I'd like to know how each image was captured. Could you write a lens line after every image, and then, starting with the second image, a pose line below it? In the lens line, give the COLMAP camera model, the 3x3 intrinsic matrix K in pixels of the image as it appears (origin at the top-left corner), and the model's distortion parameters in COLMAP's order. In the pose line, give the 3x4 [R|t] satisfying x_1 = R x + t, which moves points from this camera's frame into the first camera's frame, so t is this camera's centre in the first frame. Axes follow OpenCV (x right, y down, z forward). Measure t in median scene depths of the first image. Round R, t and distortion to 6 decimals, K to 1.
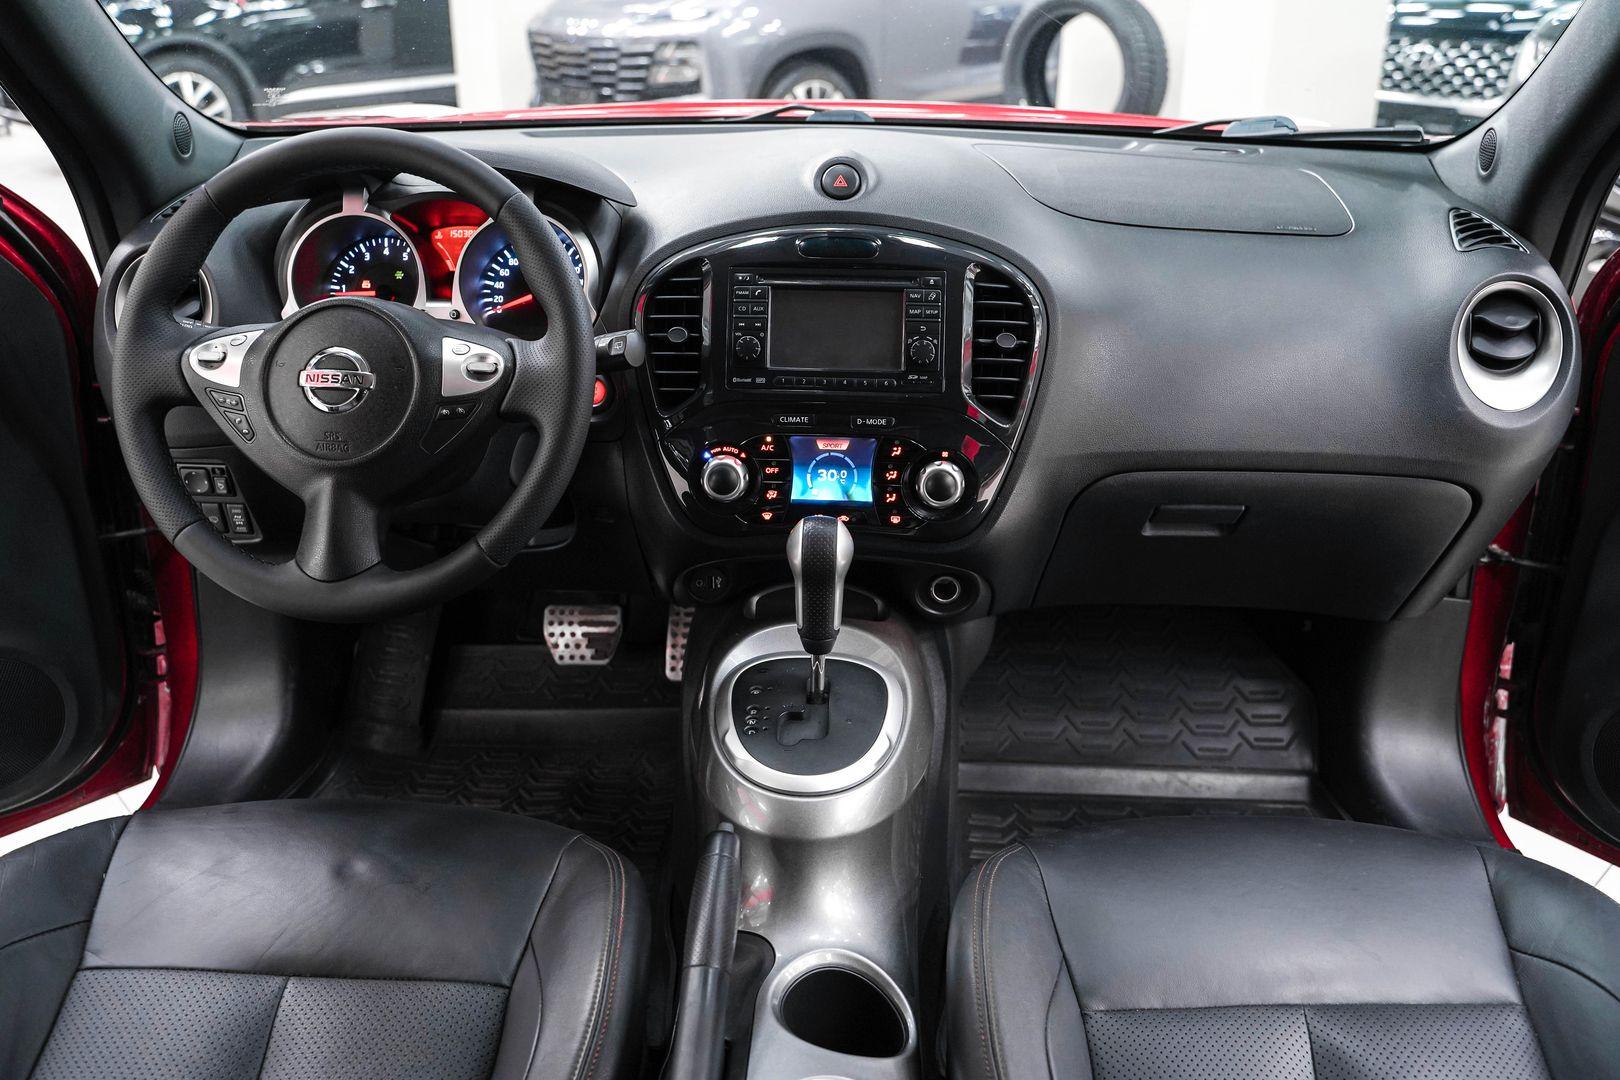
lens RADIAL K [[1331.4, 0, 814.4], [0, 1331.4, 539.4], [0, 0, 1]] dist [-0.125071, 0.089667]
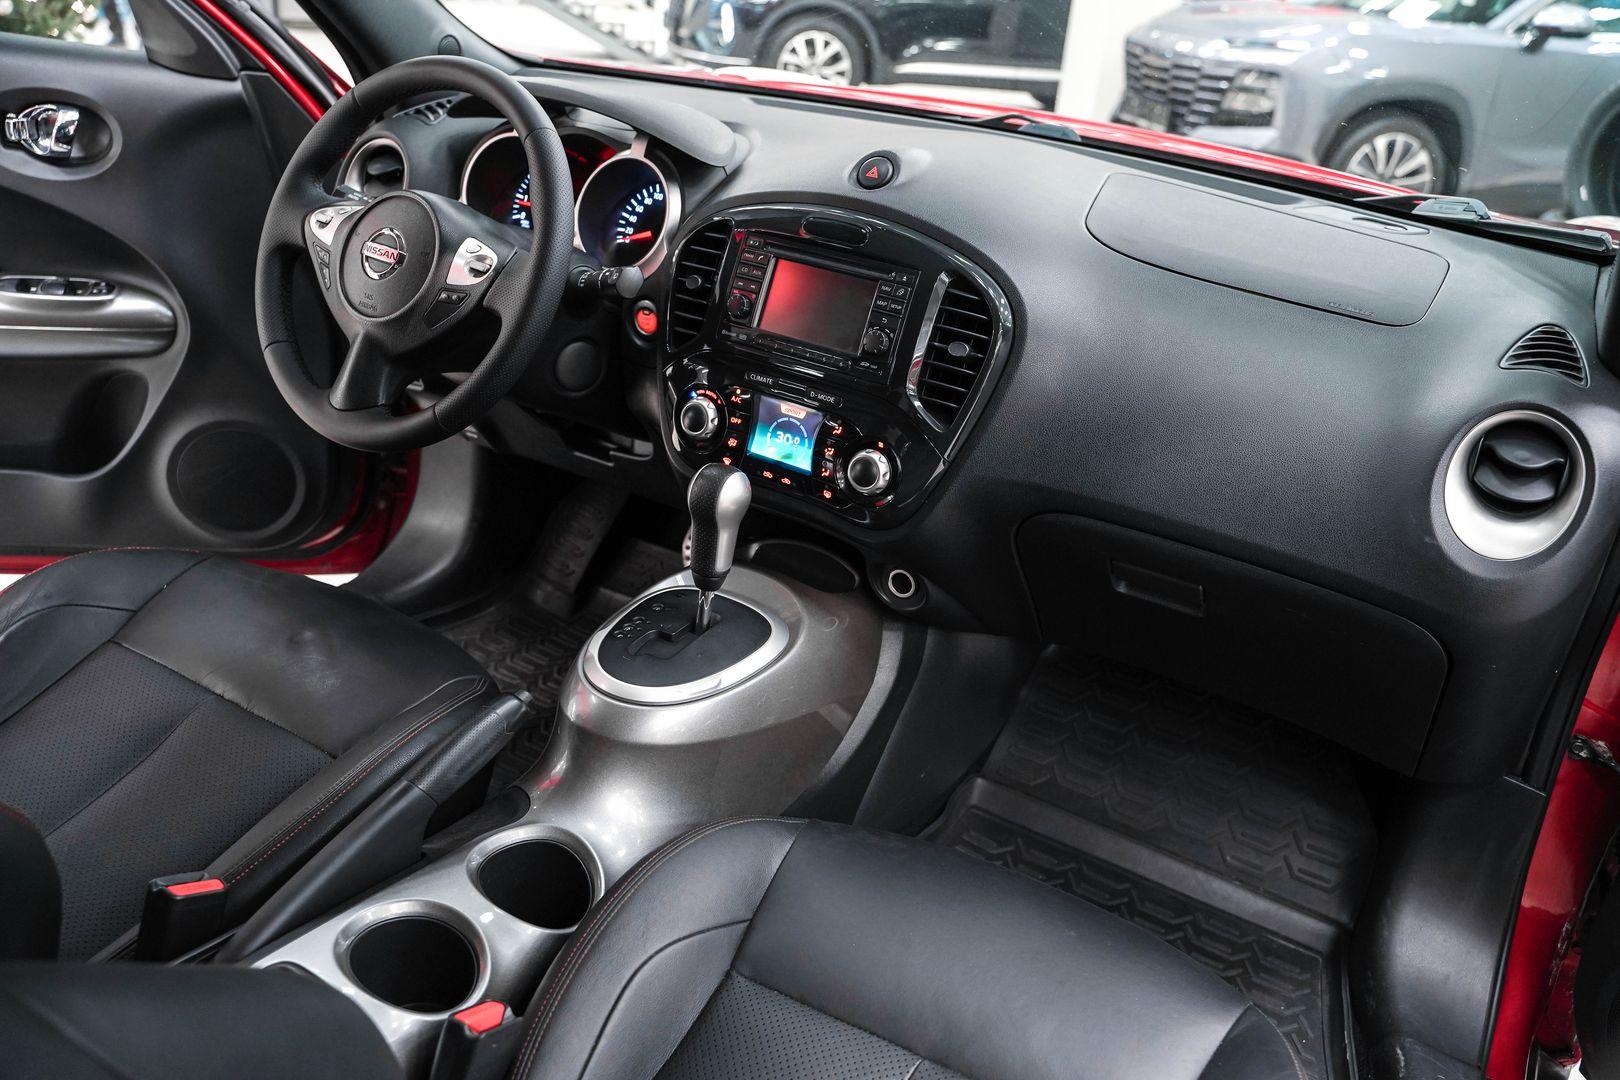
lens RADIAL K [[1320.0, 0, 814.4], [0, 1320.0, 531.7], [0, 0, 1]] dist [-0.120996, 0.085399]
pose [[0.875552, 0.270012, -0.400626, 0.479961], [-0.273295, 0.960622, 0.050161, -0.036181], [0.398395, 0.065570, 0.914867, 0.046682]]
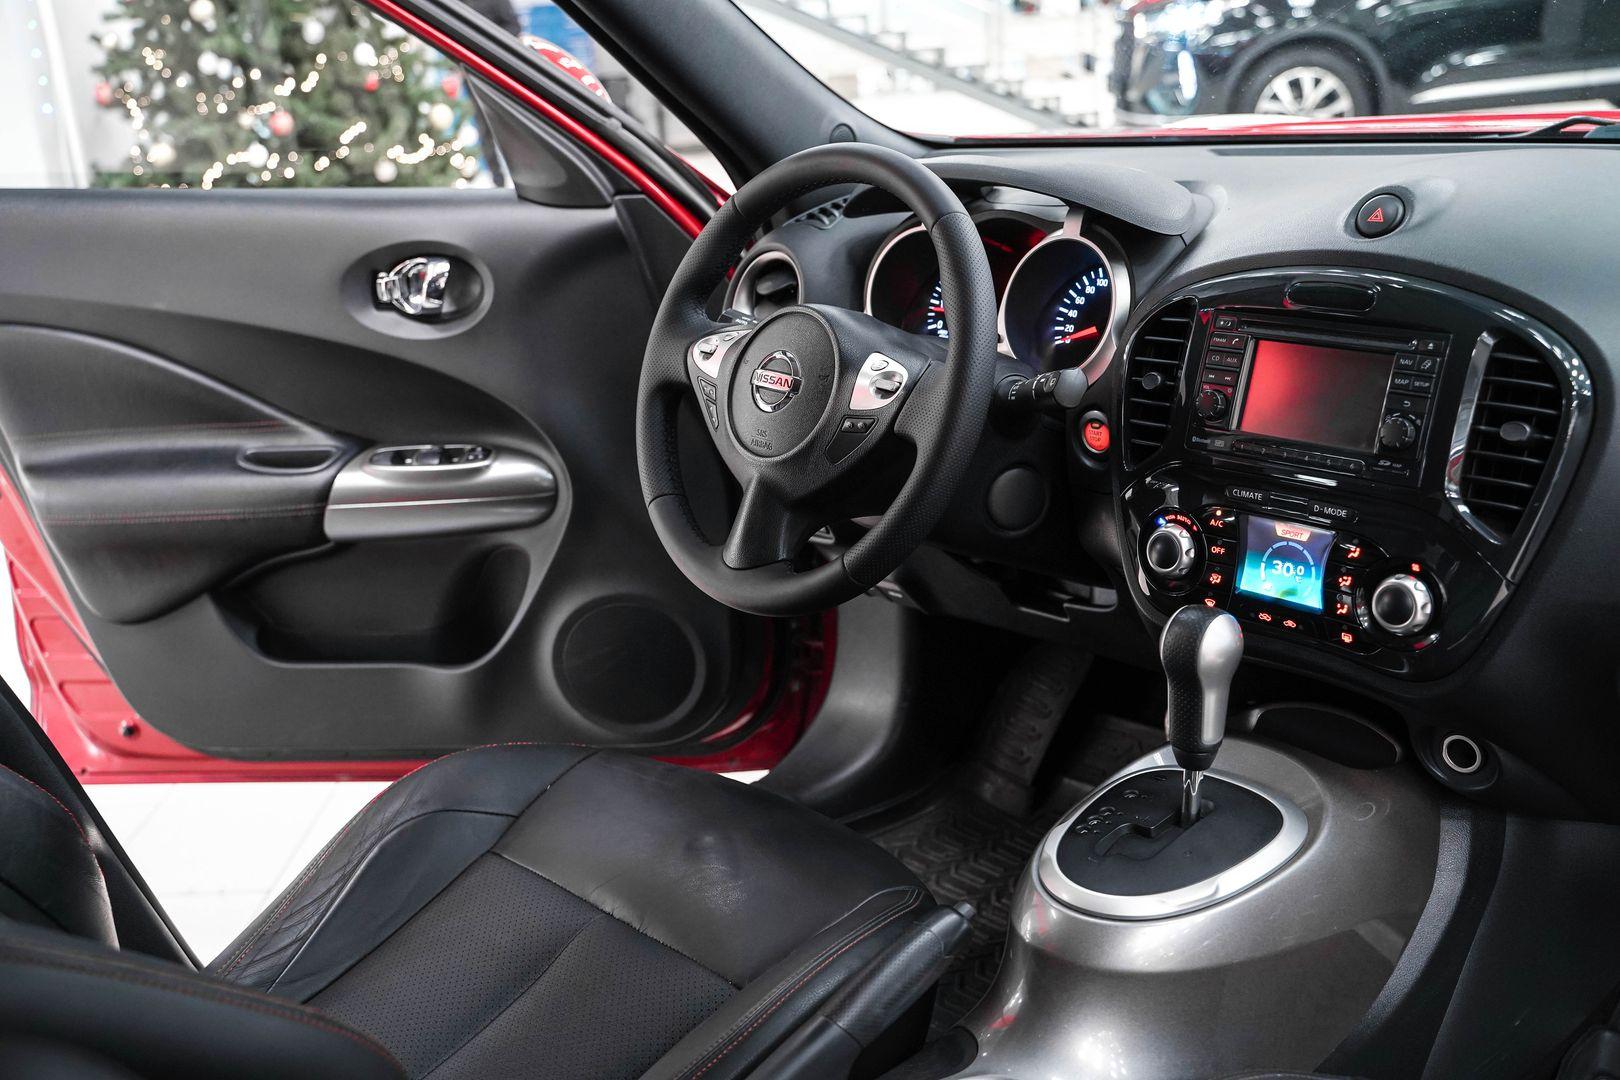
lens RADIAL K [[1631.8, 0, 800.2], [0, 1631.8, 538.5], [0, 0, 1]] dist [-0.054520, 0.091062]
pose [[0.710767, 0.165217, -0.683750, 0.486483], [-0.206641, 0.978179, 0.021556, -0.026503], [0.672392, 0.125969, 0.729398, 0.063971]]
